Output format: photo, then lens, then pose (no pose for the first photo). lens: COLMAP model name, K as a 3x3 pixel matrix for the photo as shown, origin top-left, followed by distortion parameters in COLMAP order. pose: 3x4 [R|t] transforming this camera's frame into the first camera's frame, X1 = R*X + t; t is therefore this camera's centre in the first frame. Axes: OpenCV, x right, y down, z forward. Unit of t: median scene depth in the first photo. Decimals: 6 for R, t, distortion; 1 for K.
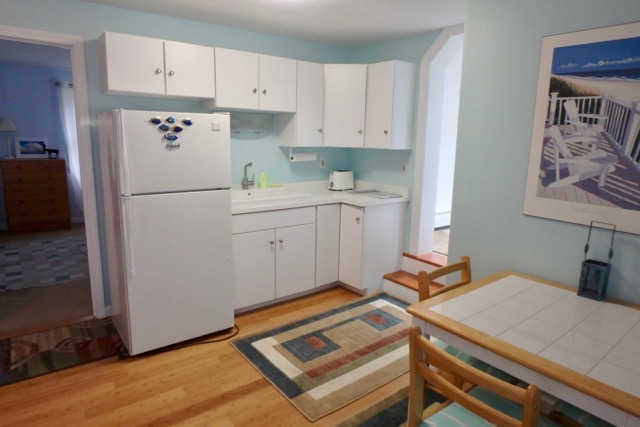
lens RADIAL K [[401.4, 0, 320.0], [0, 401.4, 213.5], [0, 0, 1]] dist [-0.004668, -0.002144]
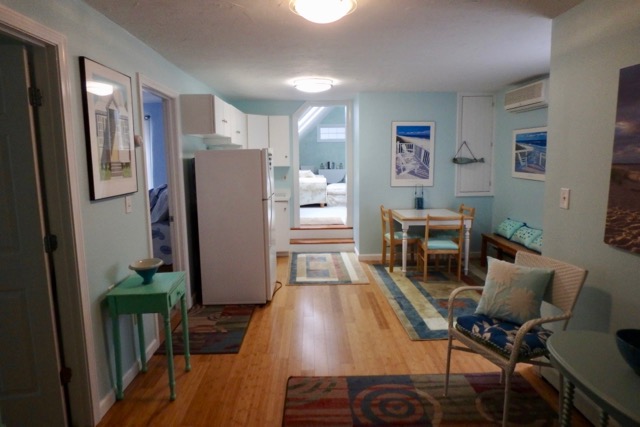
lens RADIAL K [[401.4, 0, 320.0], [0, 401.4, 213.5], [0, 0, 1]] dist [-0.004668, -0.002144]
pose [[0.583887, -0.144503, 0.798871, -2.051511], [0.179546, 0.982649, 0.046518, -0.032942], [-0.791732, 0.116273, 0.599701, -0.199338]]
